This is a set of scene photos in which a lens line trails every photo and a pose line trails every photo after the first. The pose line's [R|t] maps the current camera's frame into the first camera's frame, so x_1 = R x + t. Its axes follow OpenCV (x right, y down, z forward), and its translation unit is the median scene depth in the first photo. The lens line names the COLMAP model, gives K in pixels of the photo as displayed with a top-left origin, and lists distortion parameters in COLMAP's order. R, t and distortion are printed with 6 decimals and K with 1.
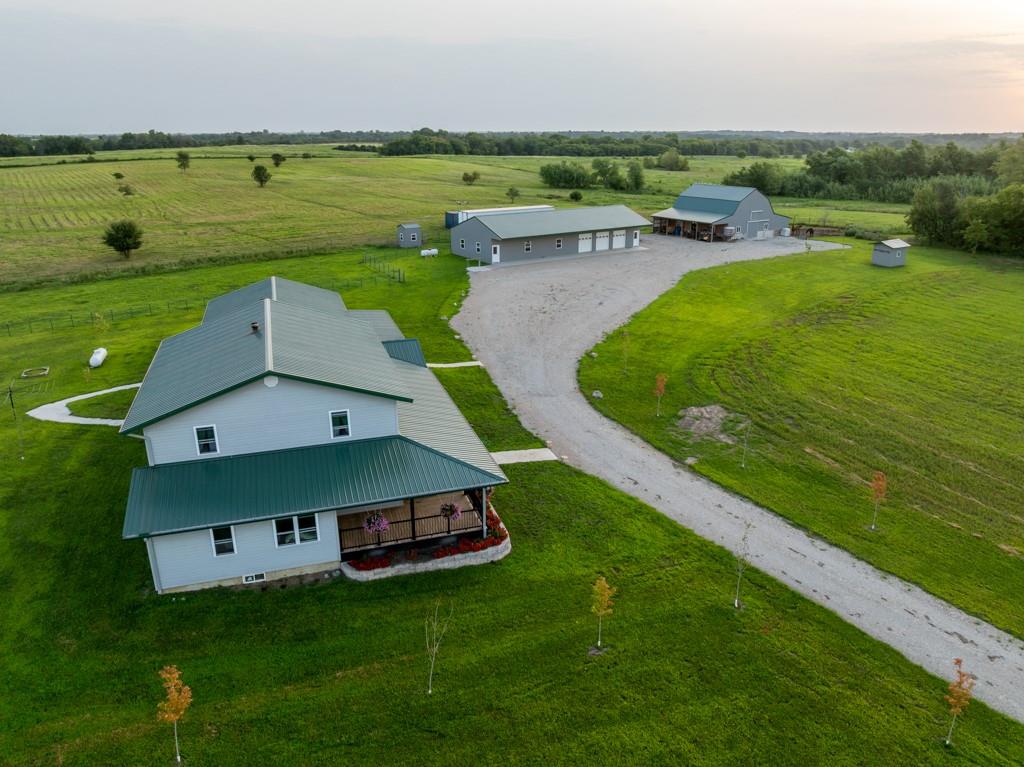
lens RADIAL K [[756.5, 0, 512.0], [0, 756.5, 383.5], [0, 0, 1]] dist [-0.039028, 0.002585]
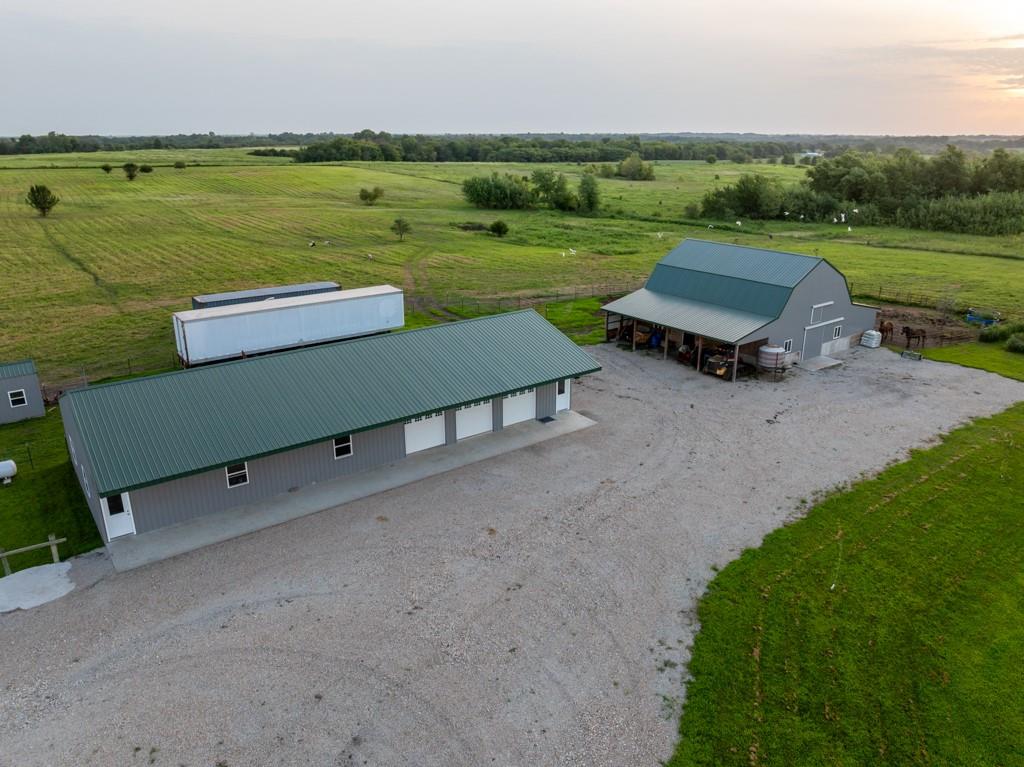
lens RADIAL K [[723.5, 0, 494.4], [0, 723.5, 382.0], [0, 0, 1]] dist [-0.030915, 0.000072]
pose [[0.999791, -0.005157, 0.019775, 0.048826], [0.004981, 0.999947, 0.008960, -0.083172], [-0.019821, -0.008860, 0.999764, 0.247281]]
